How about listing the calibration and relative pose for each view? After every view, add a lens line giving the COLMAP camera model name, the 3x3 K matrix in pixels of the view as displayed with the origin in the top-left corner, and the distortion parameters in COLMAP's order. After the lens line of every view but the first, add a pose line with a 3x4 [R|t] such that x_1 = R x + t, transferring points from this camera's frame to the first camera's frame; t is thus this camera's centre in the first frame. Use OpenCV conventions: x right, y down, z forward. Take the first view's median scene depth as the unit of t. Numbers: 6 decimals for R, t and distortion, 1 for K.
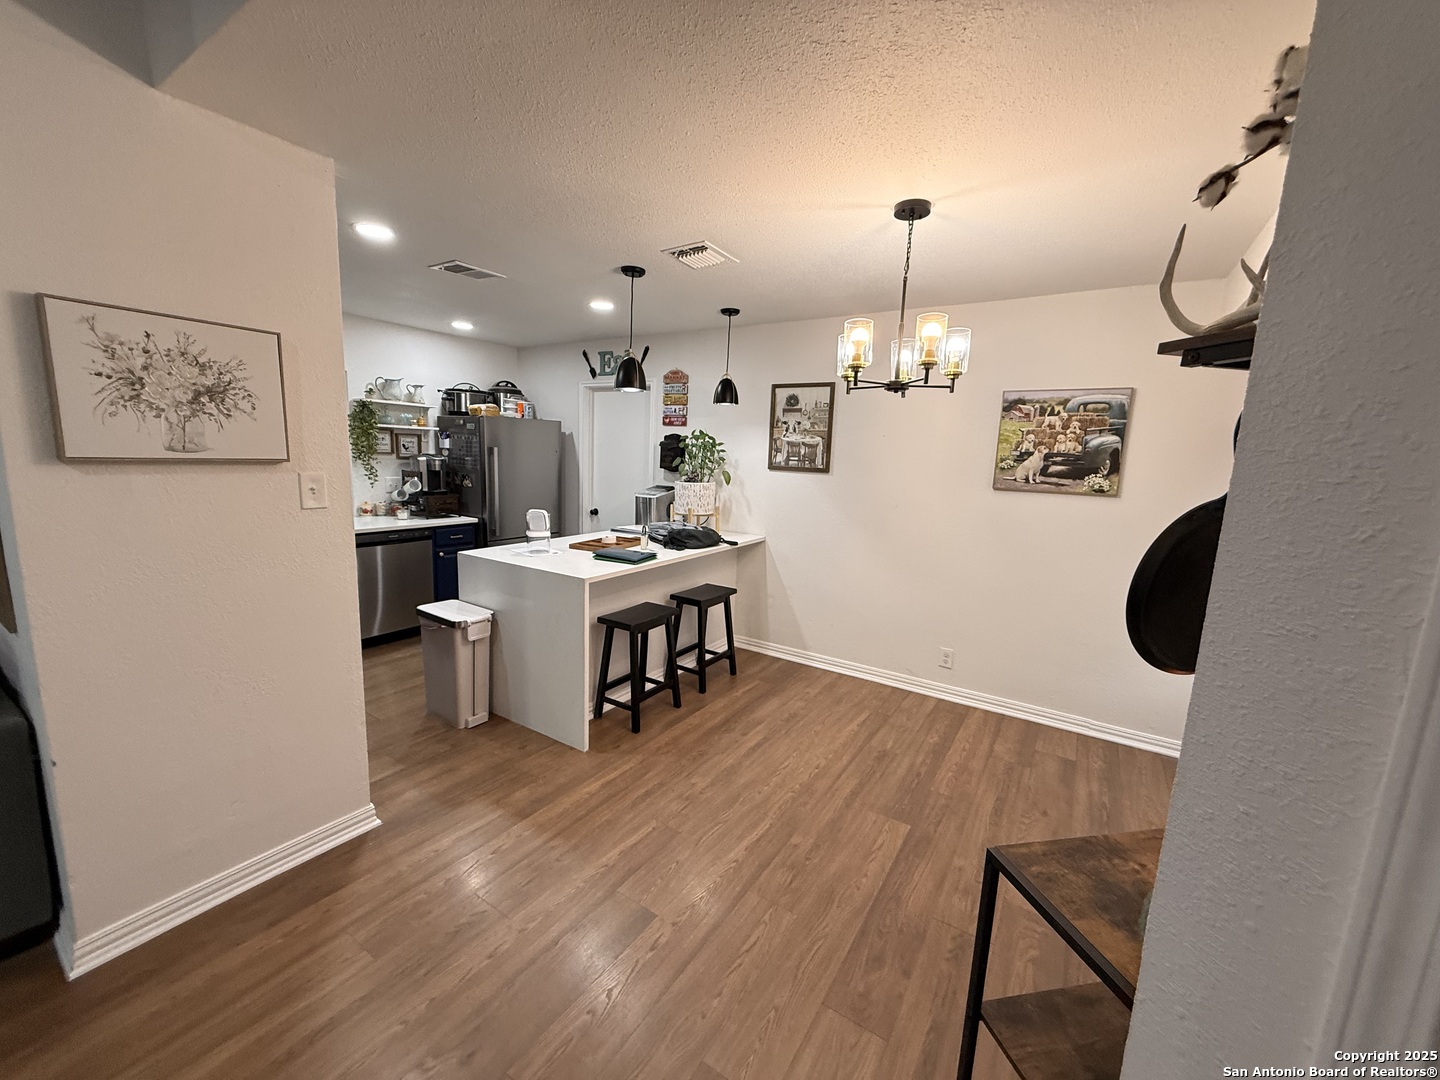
lens RADIAL K [[574.7, 0, 716.6], [0, 574.7, 542.1], [0, 0, 1]] dist [0.000906, 0.000188]
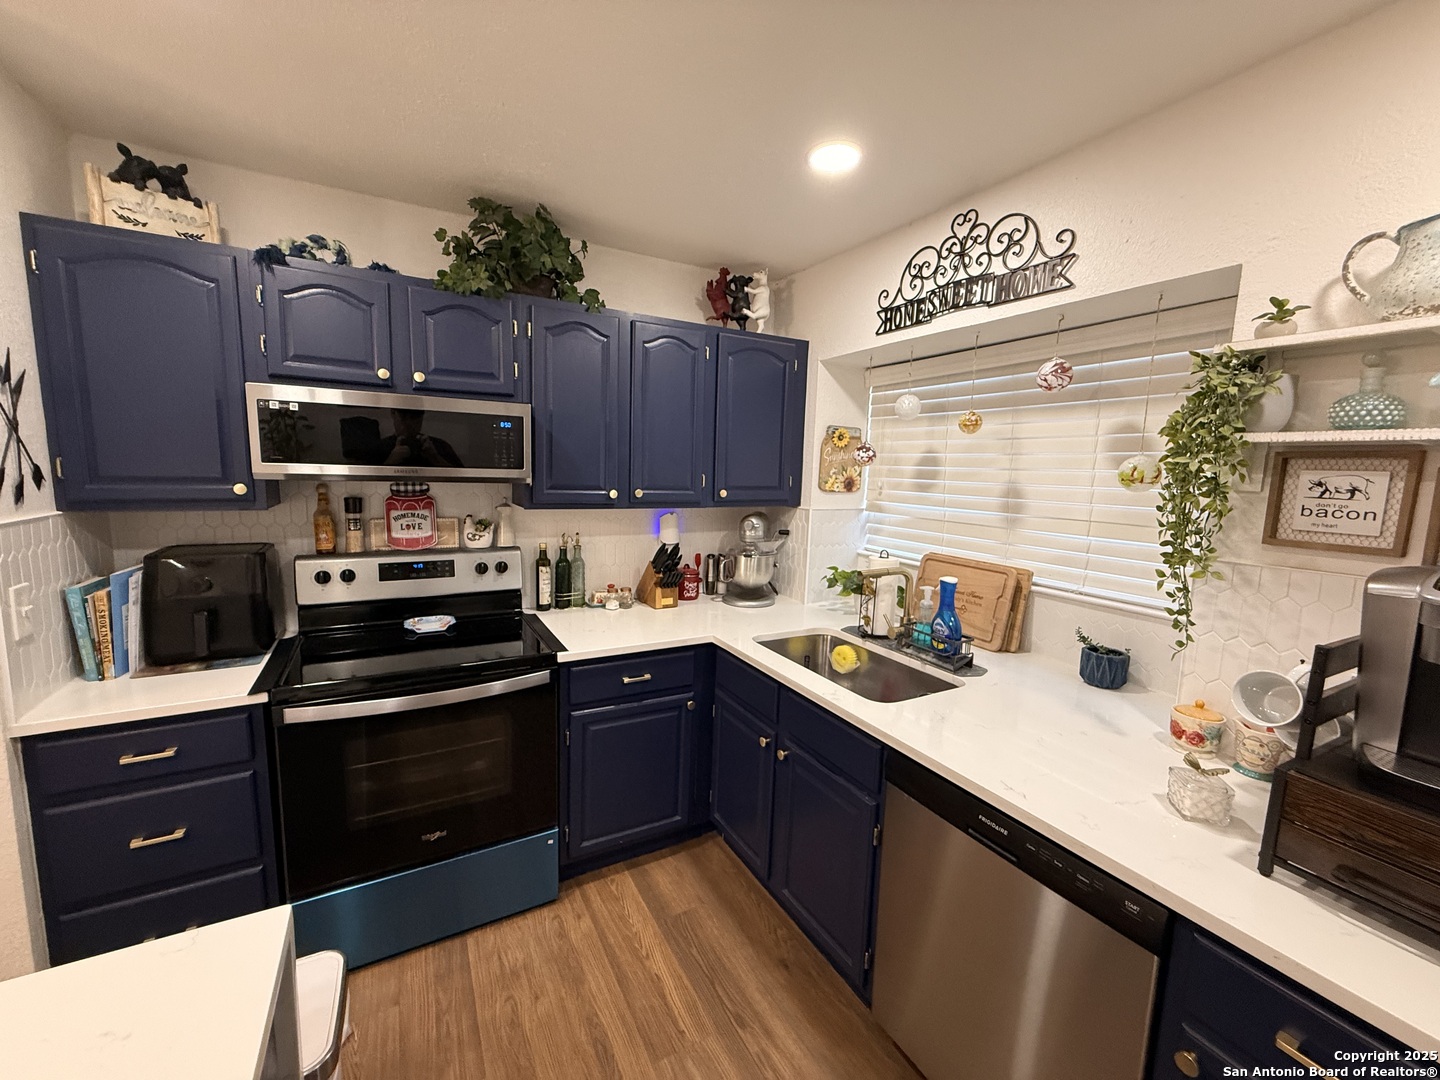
lens RADIAL K [[572.9, 0, 717.0], [0, 572.9, 542.9], [0, 0, 1]] dist [-0.001237, 0.000057]
pose [[-0.466502, 0.058094, -0.882610, -0.264832], [-0.187960, 0.968541, 0.163095, -0.165373], [0.864319, 0.241980, -0.440907, 0.985258]]
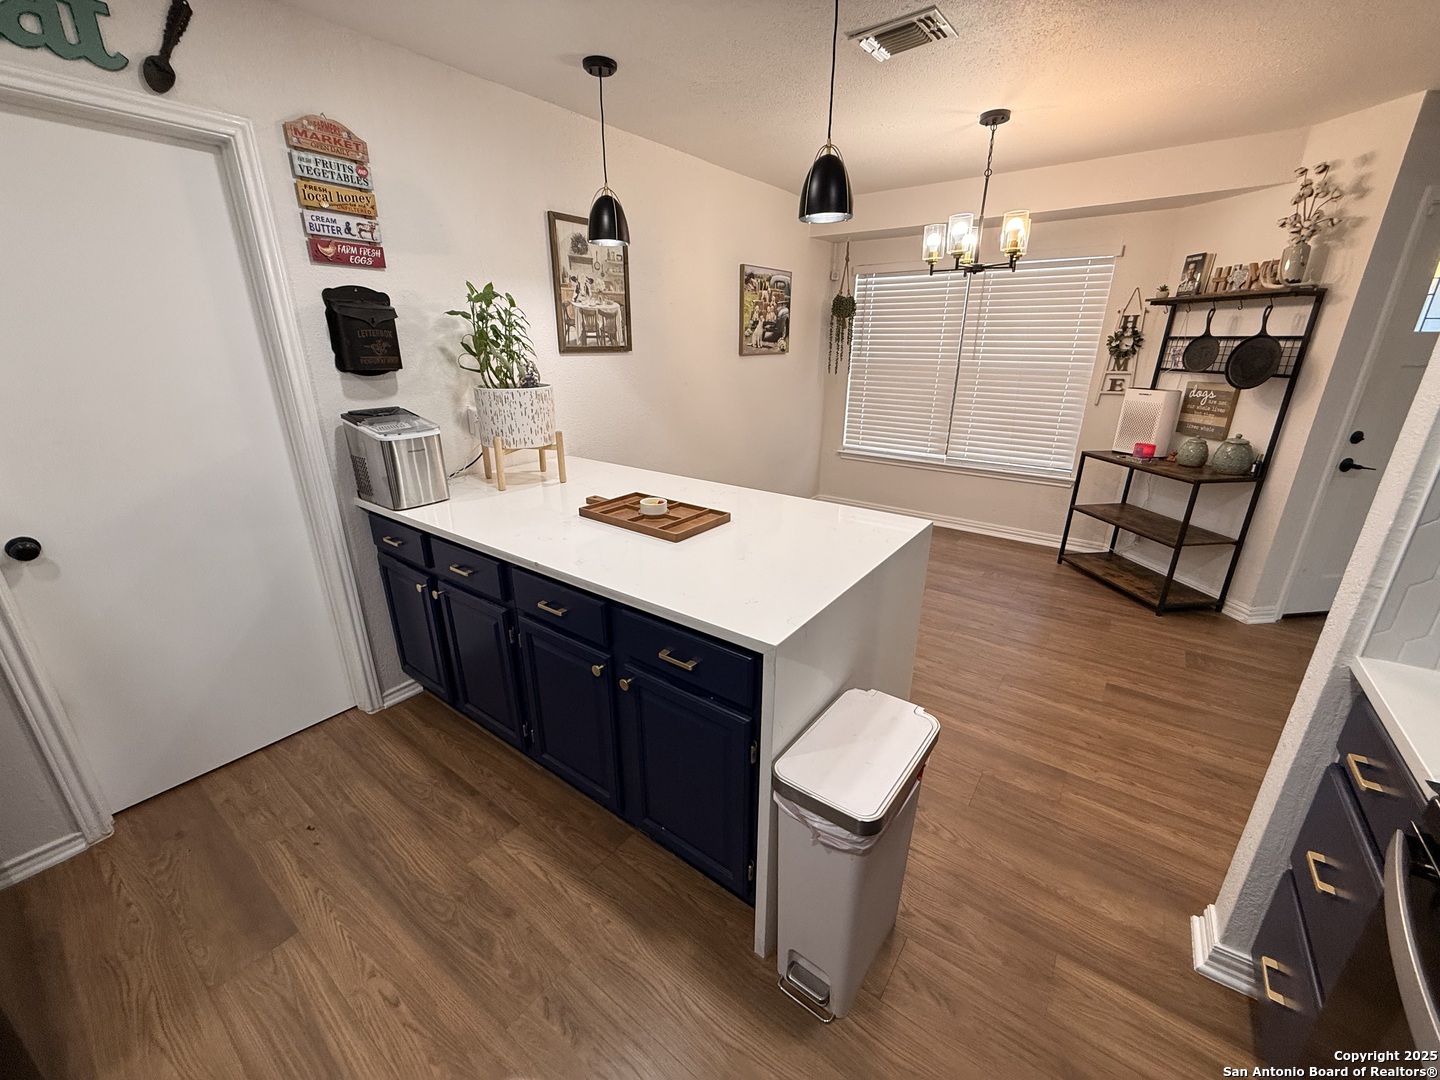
lens RADIAL K [[574.7, 0, 716.6], [0, 574.7, 542.1], [0, 0, 1]] dist [0.000906, 0.000188]
pose [[0.061708, -0.369761, 0.927075, -0.605087], [0.158892, 0.920639, 0.356618, -0.137025], [-0.985366, 0.125298, 0.115563, 0.793535]]
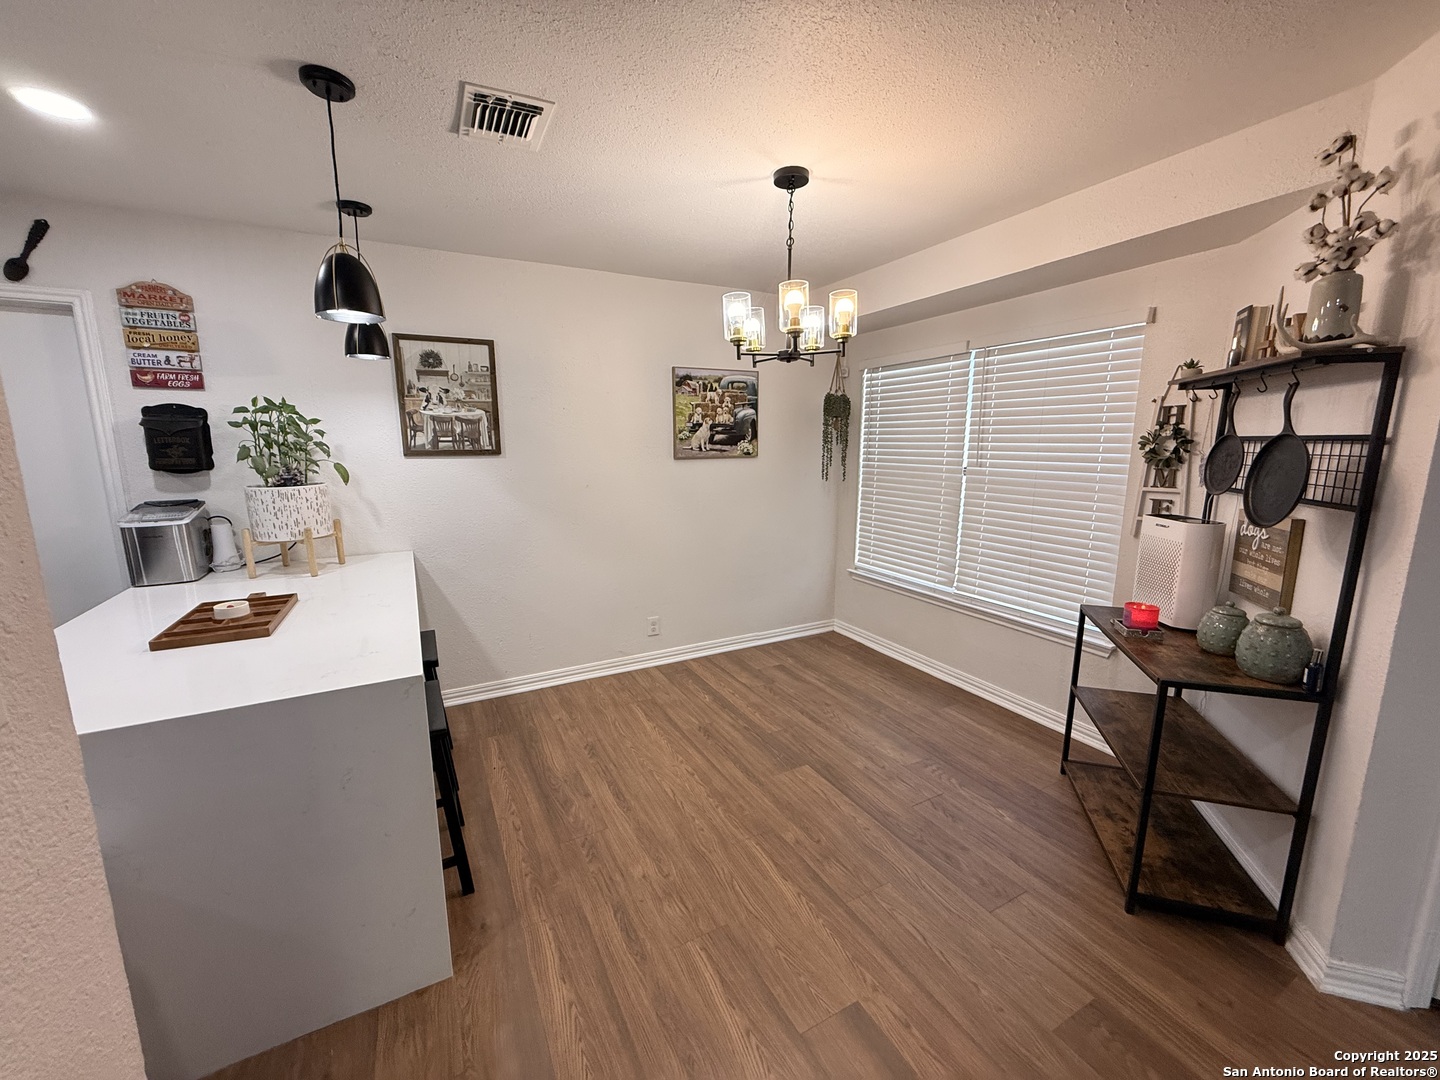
lens RADIAL K [[572.9, 0, 717.0], [0, 572.9, 542.9], [0, 0, 1]] dist [-0.001237, 0.000057]
pose [[0.484953, -0.193109, 0.852954, -0.351315], [0.160132, 0.978435, 0.130474, -0.054031], [-0.859755, 0.073312, 0.505418, 0.331453]]
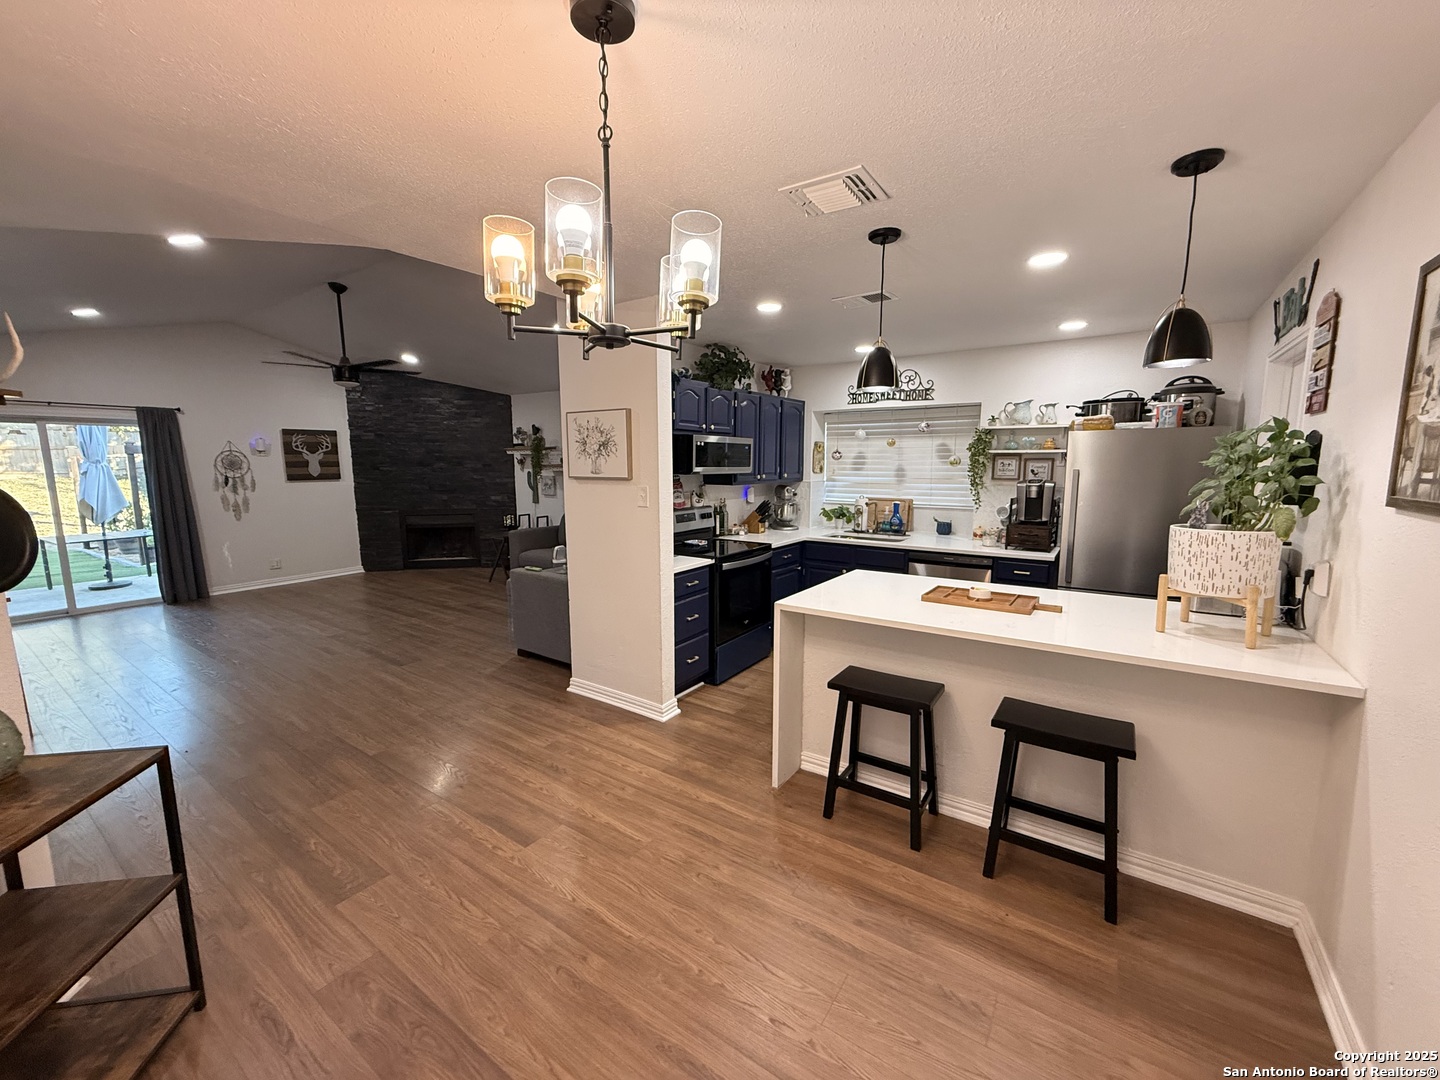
lens RADIAL K [[572.9, 0, 717.0], [0, 572.9, 542.9], [0, 0, 1]] dist [-0.001237, 0.000057]
pose [[-0.027435, 0.097517, -0.994856, 0.472443], [-0.157491, 0.982379, 0.100638, -0.076424], [0.987139, 0.159442, -0.011593, 0.605282]]
